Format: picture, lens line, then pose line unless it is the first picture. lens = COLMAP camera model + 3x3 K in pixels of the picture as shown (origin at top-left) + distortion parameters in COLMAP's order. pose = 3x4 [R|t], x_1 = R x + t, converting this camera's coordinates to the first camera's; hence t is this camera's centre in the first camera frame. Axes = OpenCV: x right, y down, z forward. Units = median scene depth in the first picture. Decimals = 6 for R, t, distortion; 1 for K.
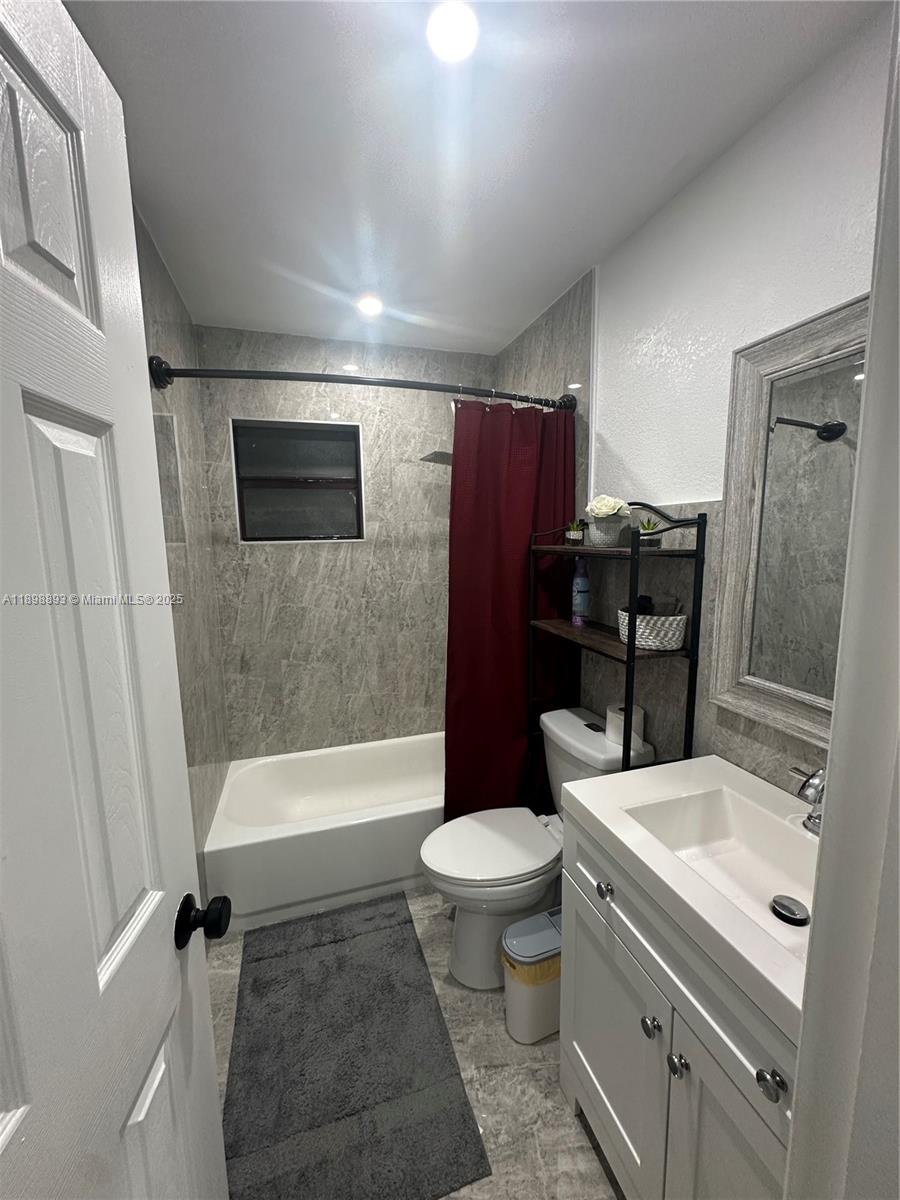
lens RADIAL K [[474.9, 0, 450.6], [0, 474.9, 596.2], [0, 0, 1]] dist [-0.033053, 0.000160]
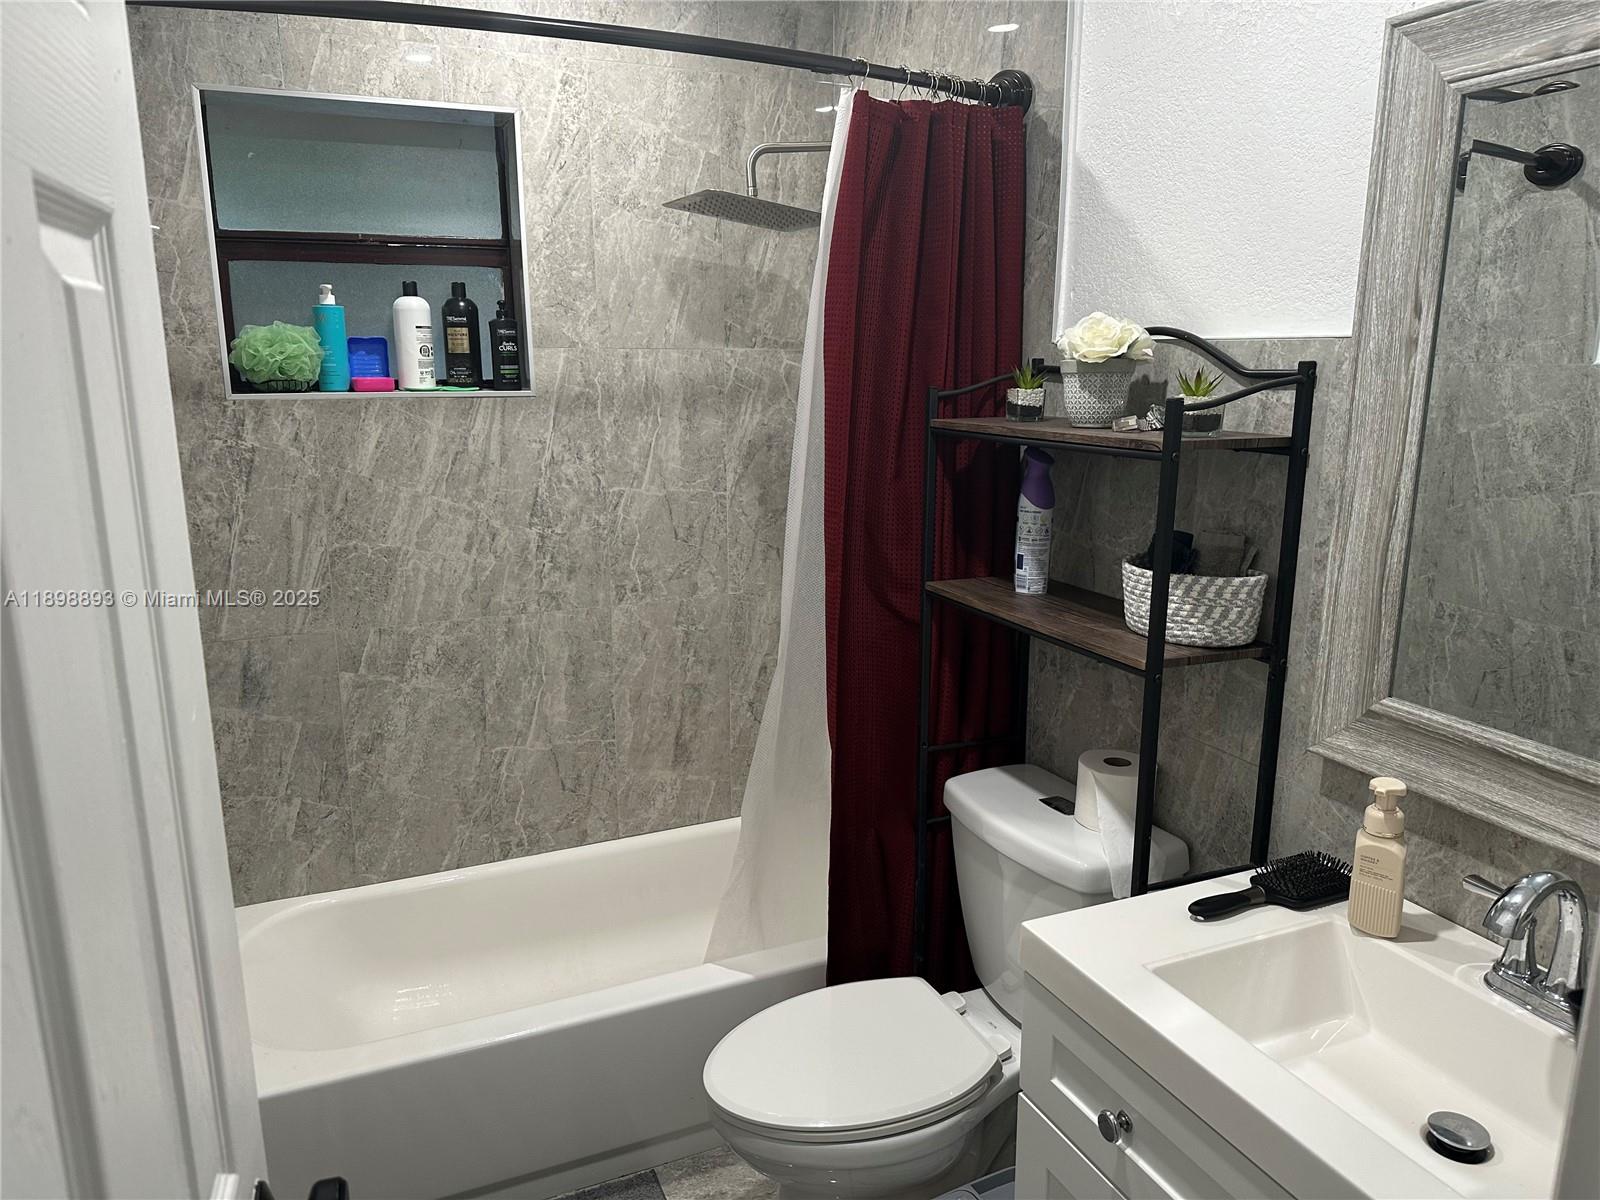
lens RADIAL K [[1121.7, 0, 798.9], [0, 1121.7, 600.7], [0, 0, 1]] dist [0.007778, -0.052900]
pose [[0.993326, -0.010533, 0.114862, -0.082065], [0.000576, 0.996263, 0.086372, -0.024185], [-0.115343, -0.085729, 0.989619, -0.064976]]
